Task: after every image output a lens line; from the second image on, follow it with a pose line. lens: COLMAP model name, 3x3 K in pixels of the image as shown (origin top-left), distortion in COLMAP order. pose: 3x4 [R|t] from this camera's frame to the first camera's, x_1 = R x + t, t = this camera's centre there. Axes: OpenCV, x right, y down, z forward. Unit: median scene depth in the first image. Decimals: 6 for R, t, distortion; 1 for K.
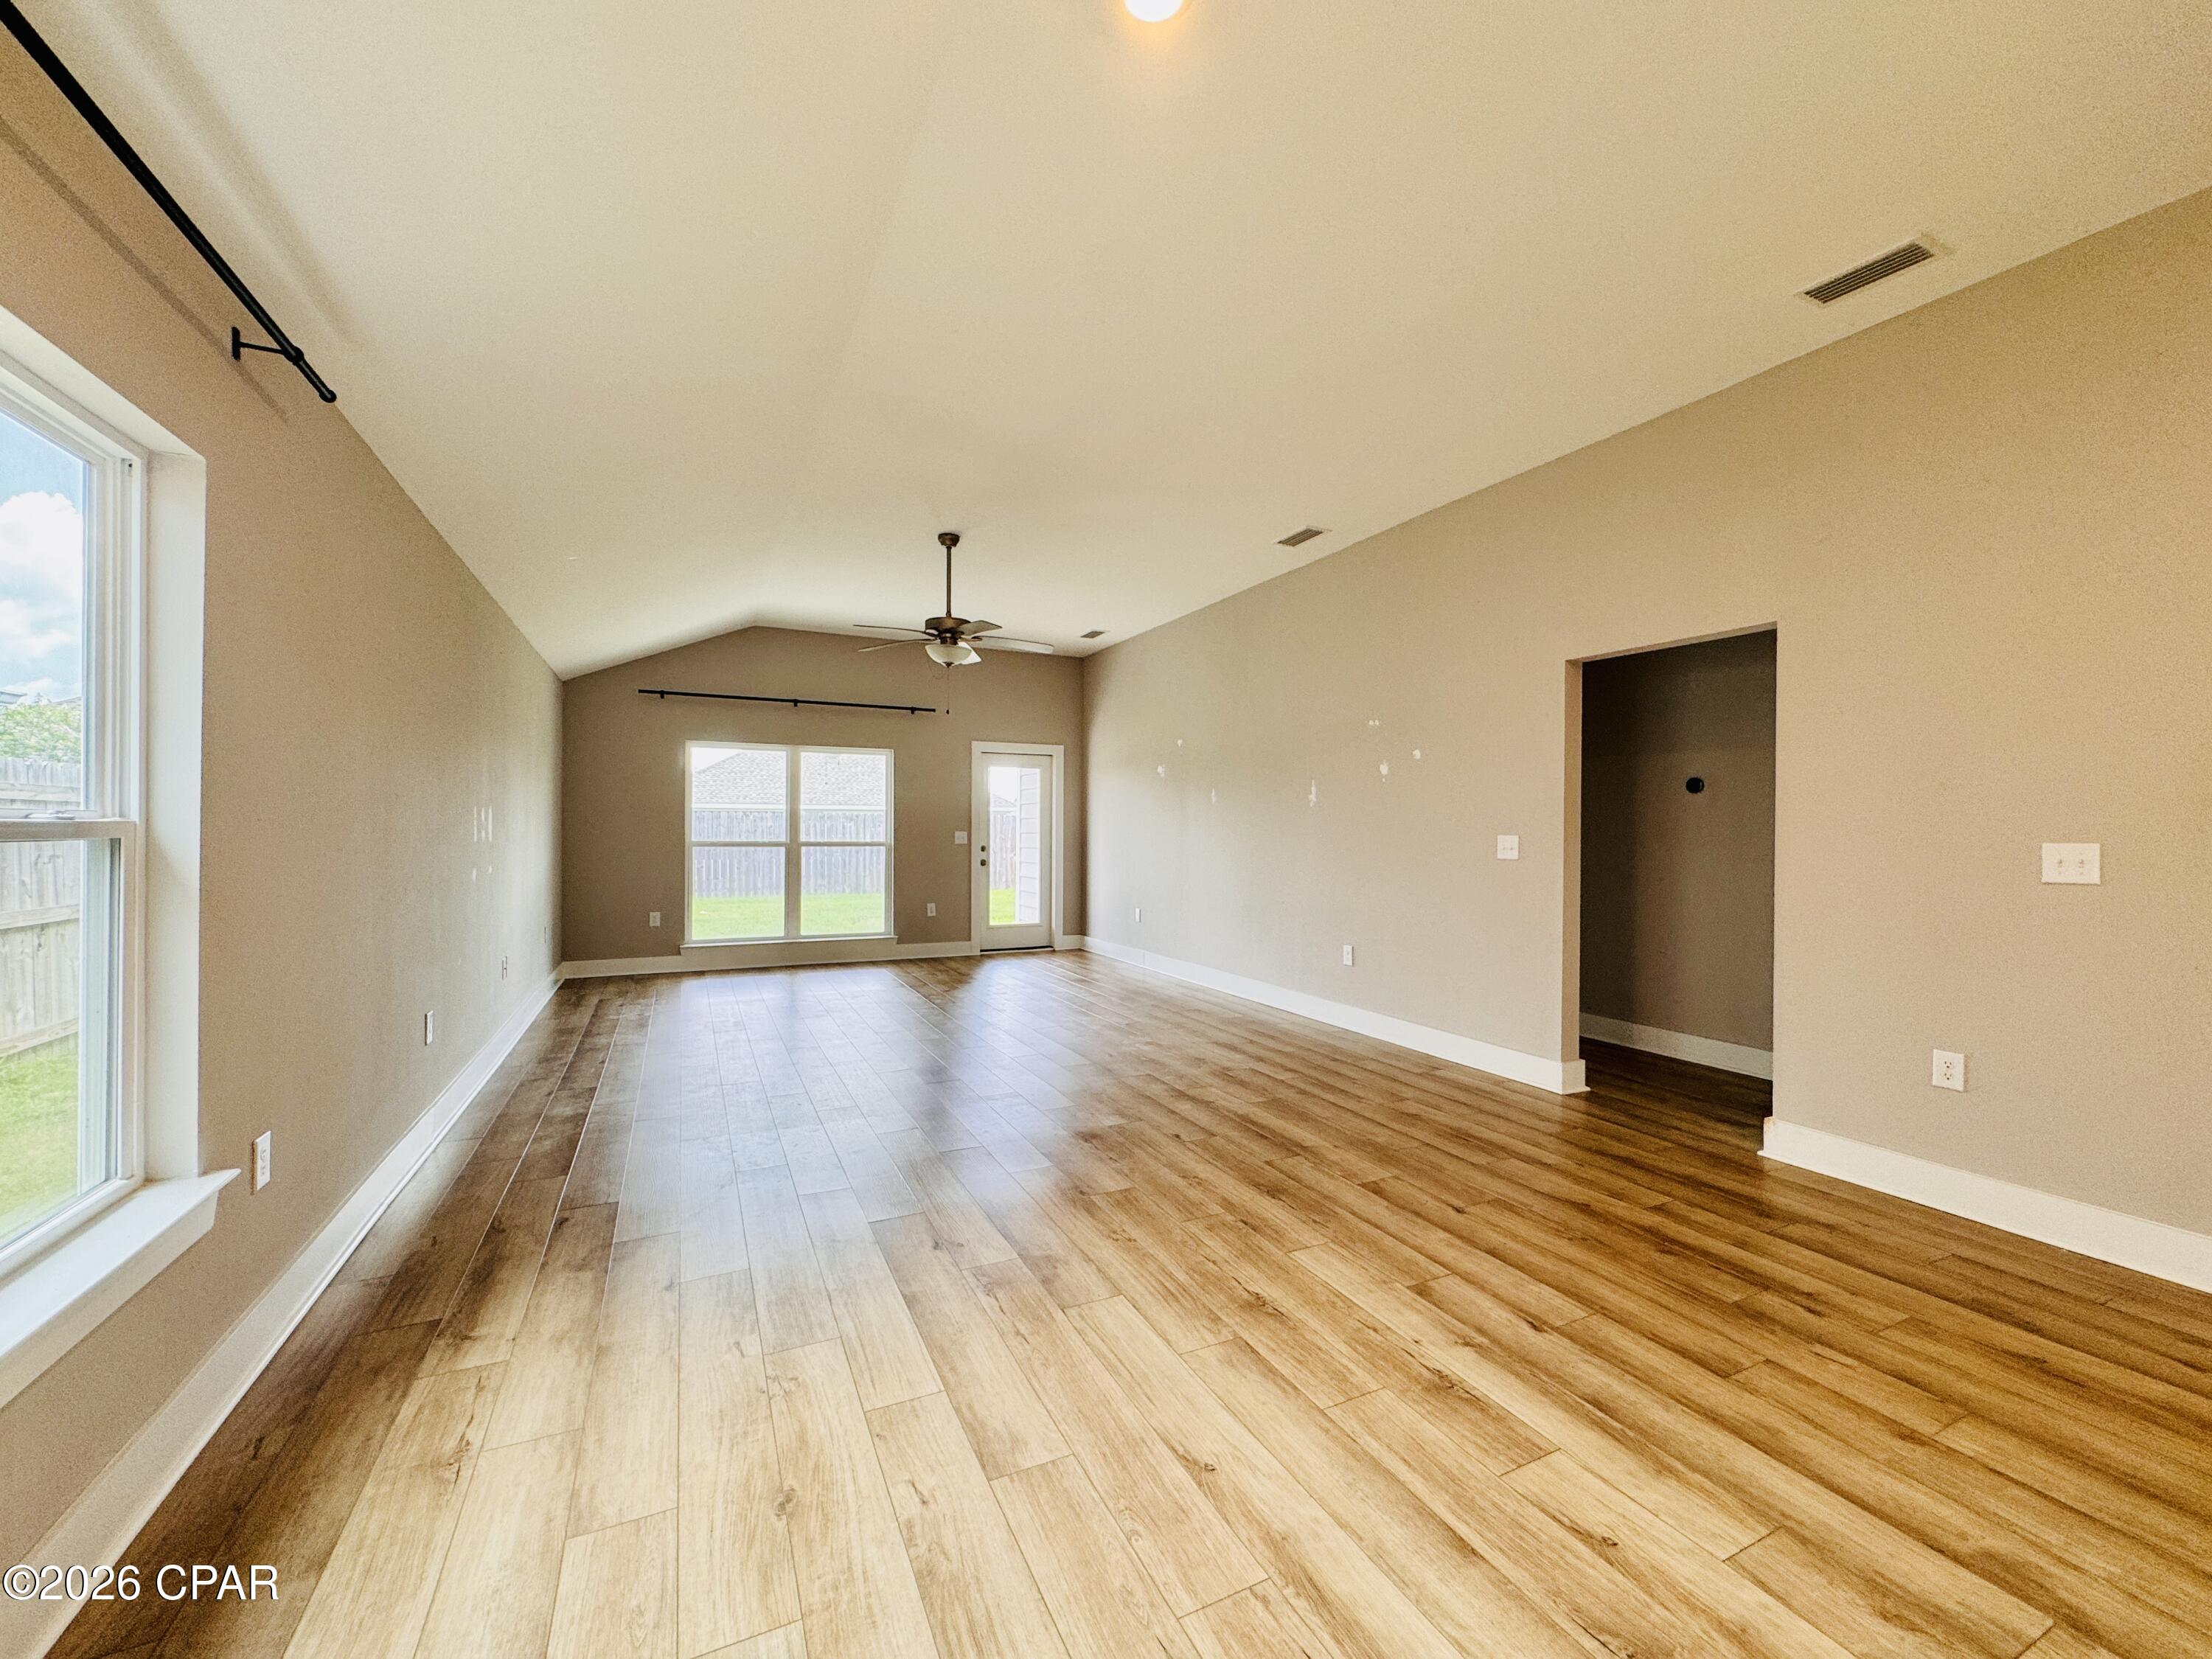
lens RADIAL K [[886.4, 0, 1103.3], [0, 886.4, 829.1], [0, 0, 1]] dist [-0.002342, 0.000054]
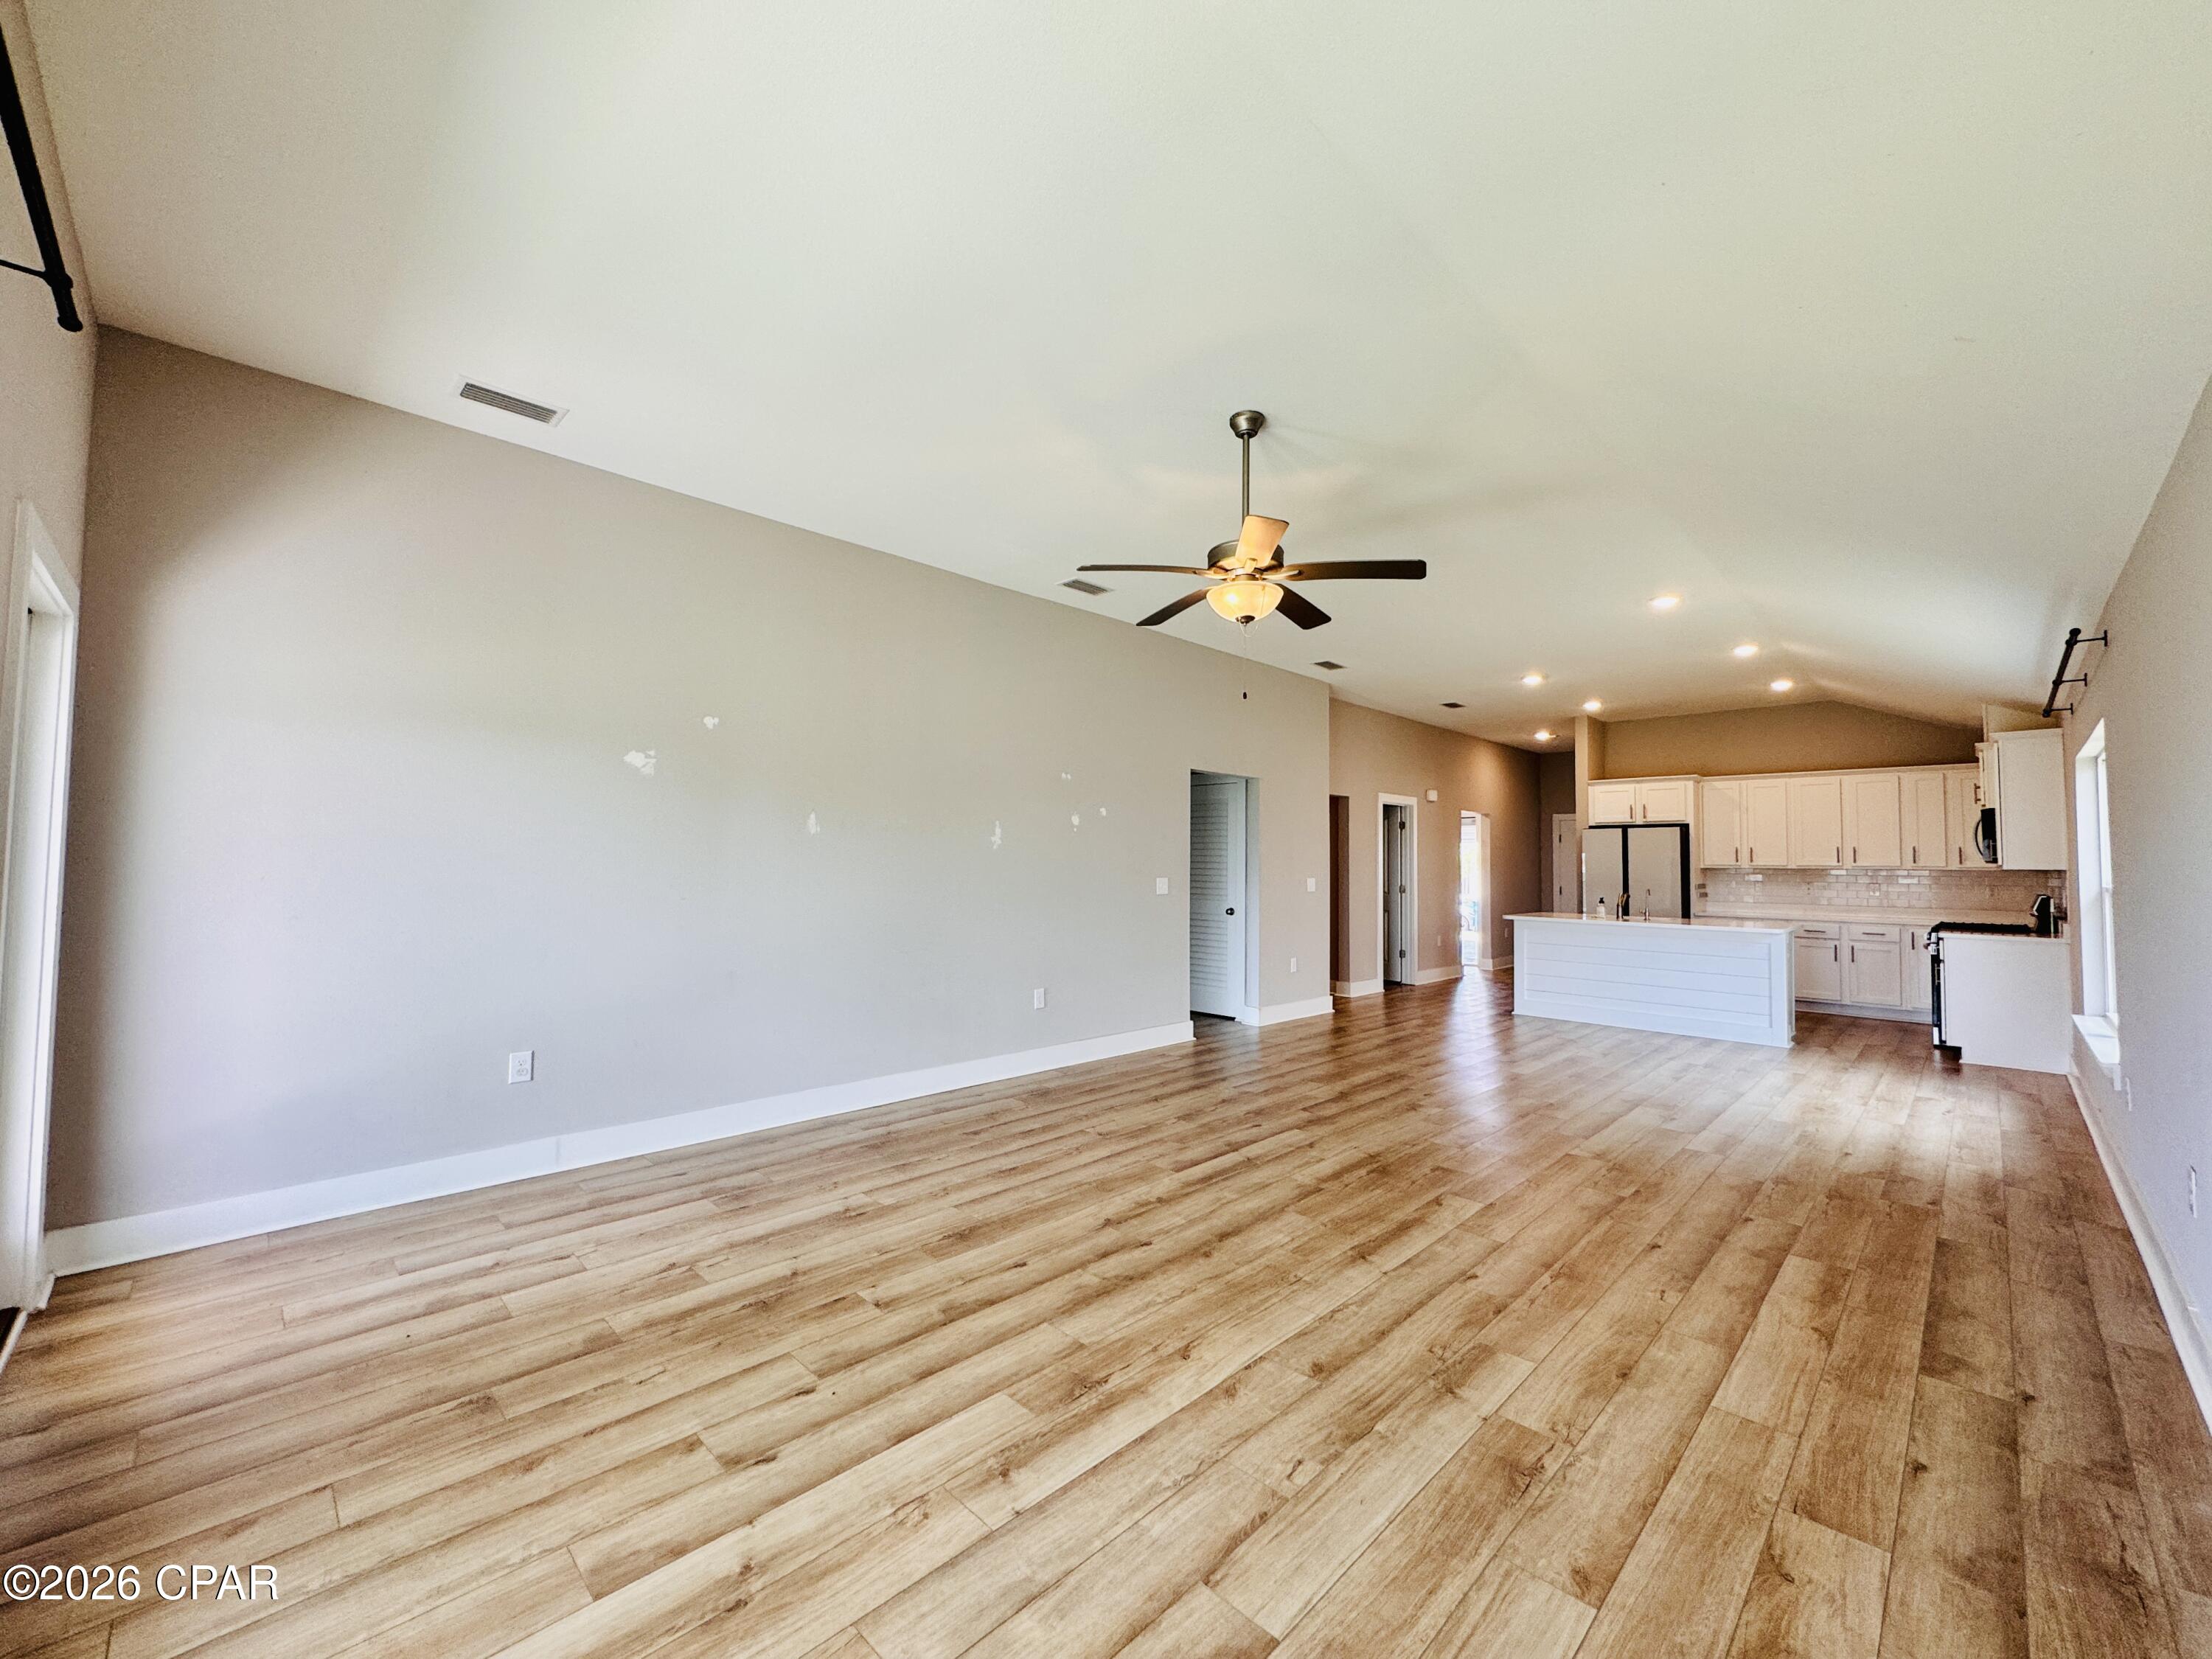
lens RADIAL K [[897.1, 0, 1094.5], [0, 897.1, 810.6], [0, 0, 1]] dist [-0.002431, -0.000547]
pose [[-0.332115, 0.048235, 0.942005, -0.527096], [-0.012507, 0.998379, -0.055531, -0.011615], [-0.943156, -0.030225, -0.330973, 0.938919]]
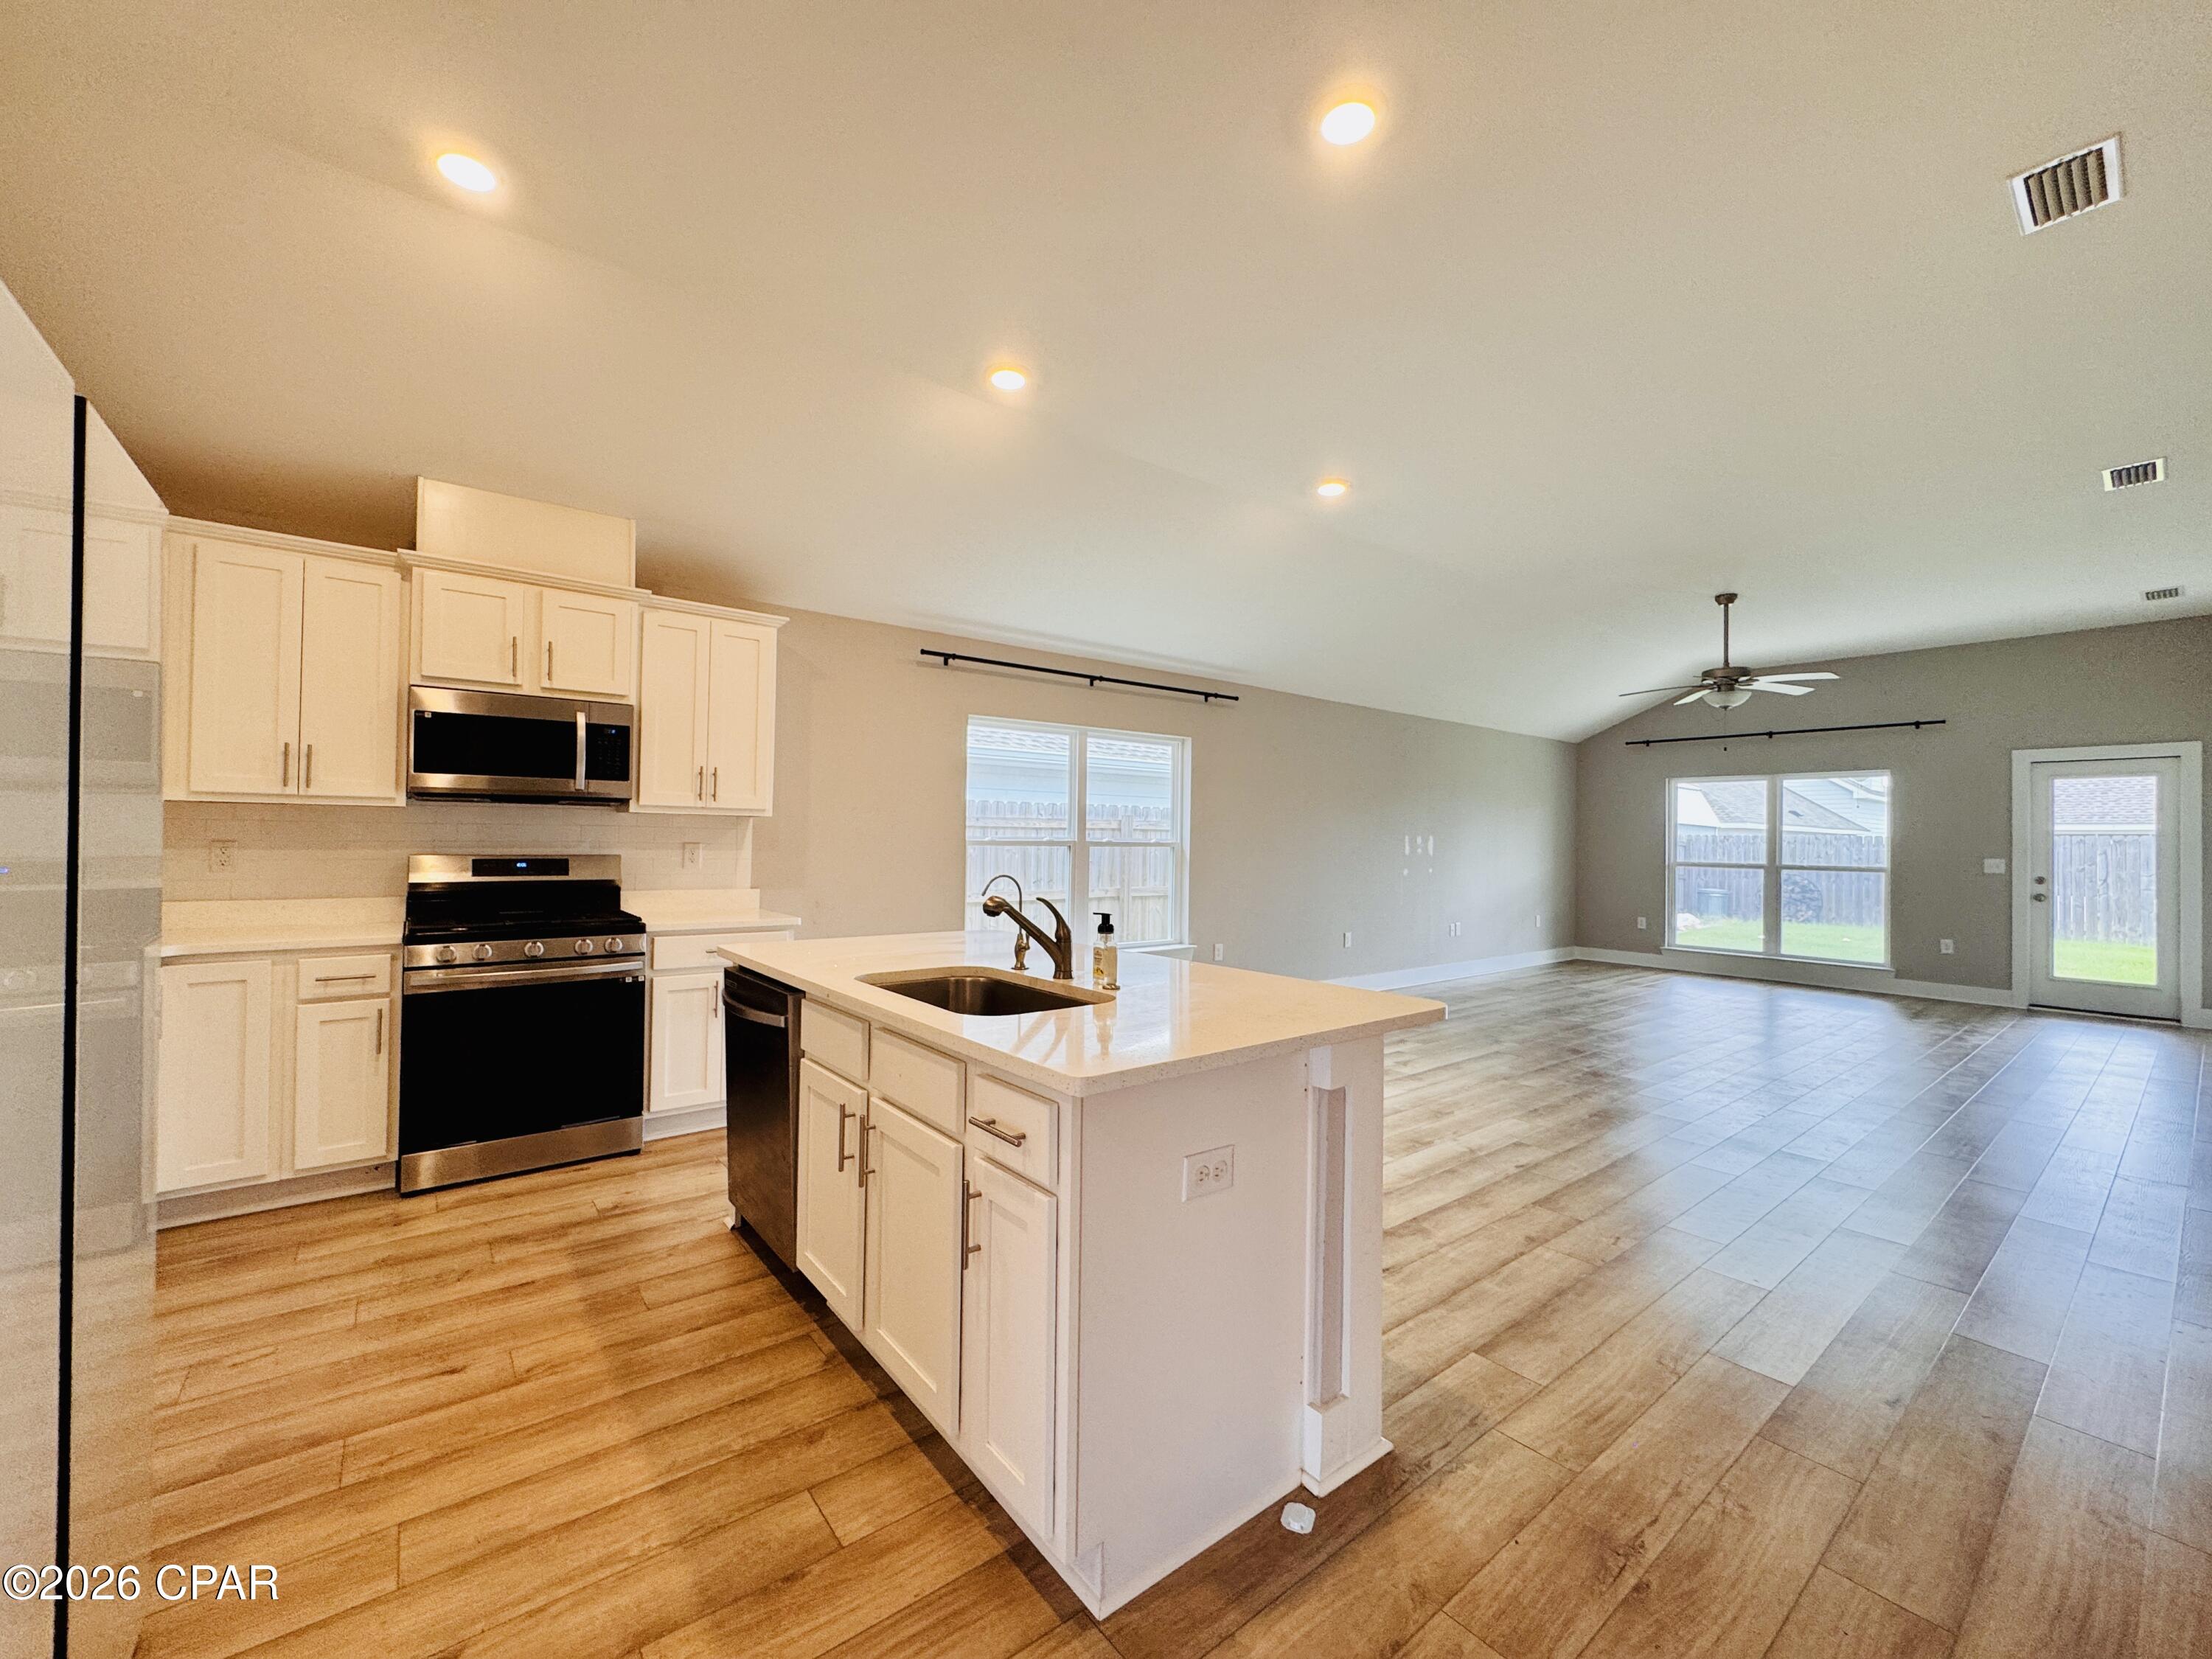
lens RADIAL K [[886.4, 0, 1103.3], [0, 886.4, 829.1], [0, 0, 1]] dist [-0.002342, 0.000054]
pose [[0.220513, -0.013200, -0.975295, 0.529864], [-0.013919, 0.999764, -0.016678, 0.000452], [0.975285, 0.017253, 0.220277, -0.021636]]
